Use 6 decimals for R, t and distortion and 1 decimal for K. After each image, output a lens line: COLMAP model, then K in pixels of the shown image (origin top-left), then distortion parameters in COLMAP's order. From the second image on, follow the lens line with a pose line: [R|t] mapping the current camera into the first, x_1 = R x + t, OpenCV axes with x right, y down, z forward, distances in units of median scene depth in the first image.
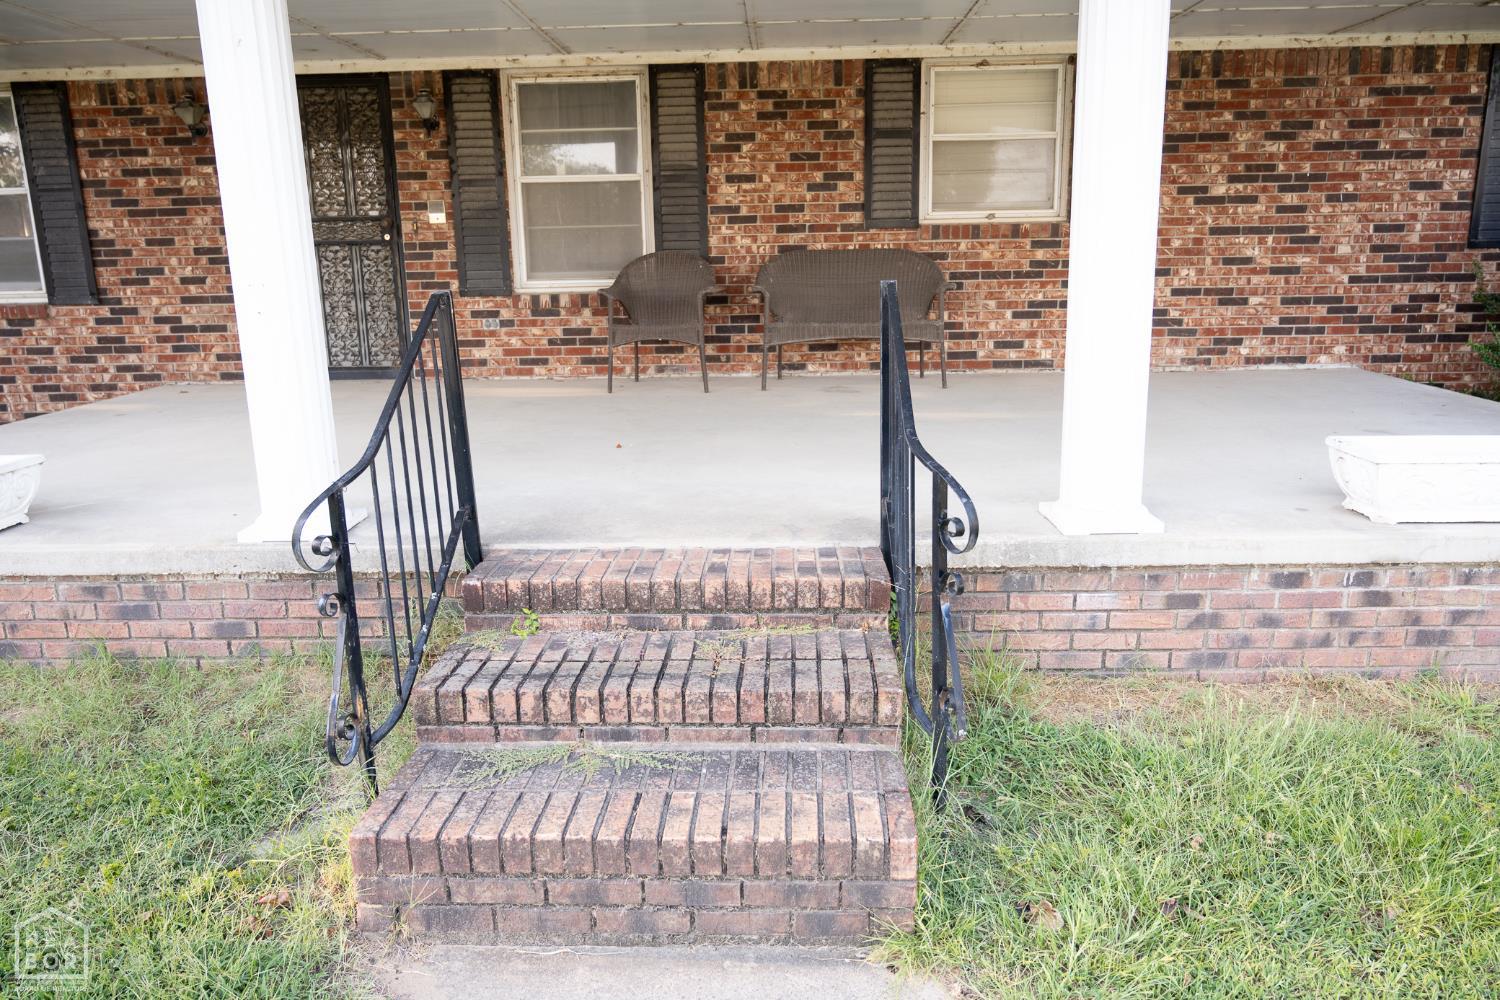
lens RADIAL K [[1076.6, 0, 747.1], [0, 1076.6, 498.4], [0, 0, 1]] dist [-0.013653, 0.010998]
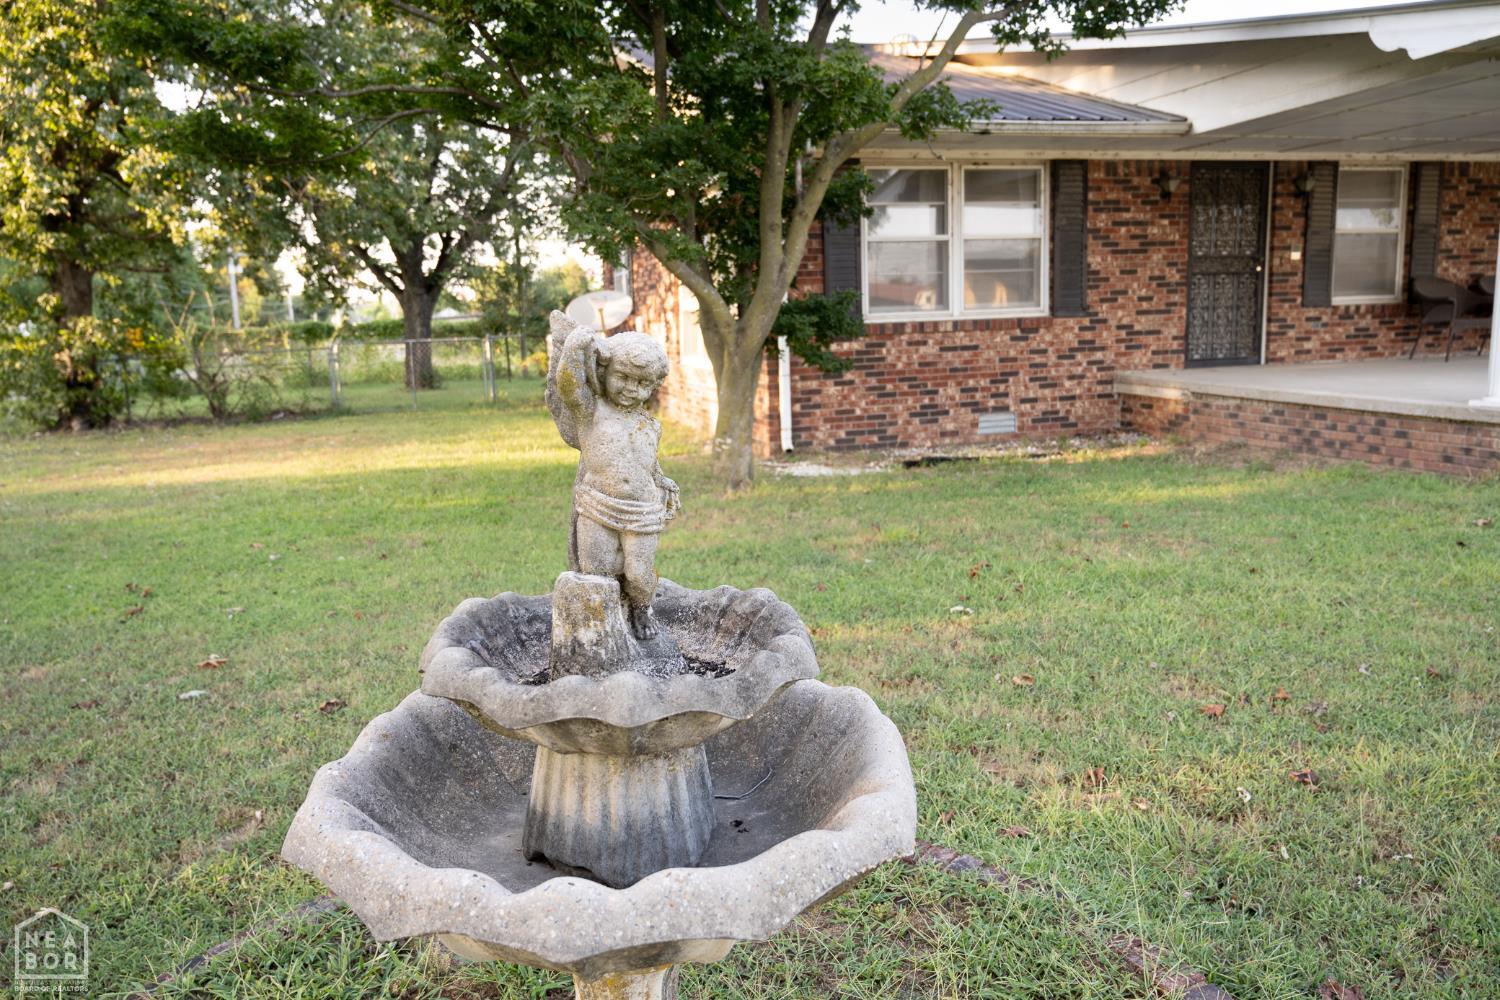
lens RADIAL K [[1076.6, 0, 747.0], [0, 1076.6, 500.1], [0, 0, 1]] dist [-0.013653, 0.010998]
pose [[0.953156, -0.065478, 0.295307, -1.496506], [0.085008, 0.994928, -0.053774, 0.096645], [-0.290288, 0.076358, 0.953888, -0.189306]]
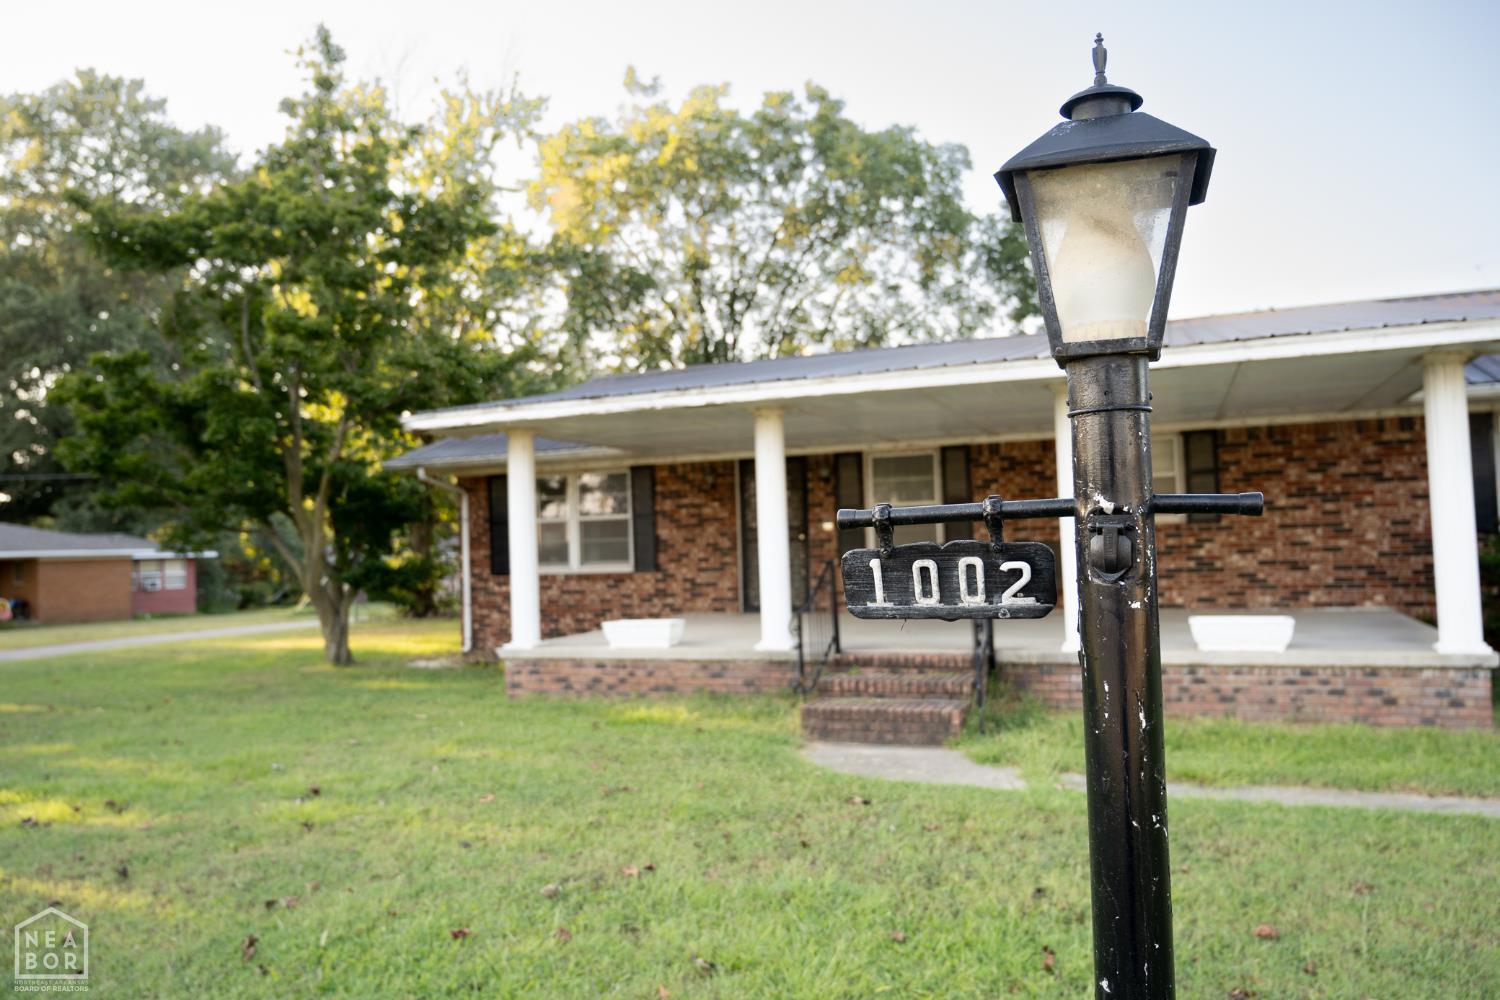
lens RADIAL K [[1076.6, 0, 746.6], [0, 1076.6, 496.0], [0, 0, 1]] dist [-0.013653, 0.010998]
pose [[0.941649, -0.026149, -0.335578, 0.211894], [-0.062969, 0.965691, -0.251942, 0.171974], [0.330653, 0.258372, 0.907696, -0.774888]]
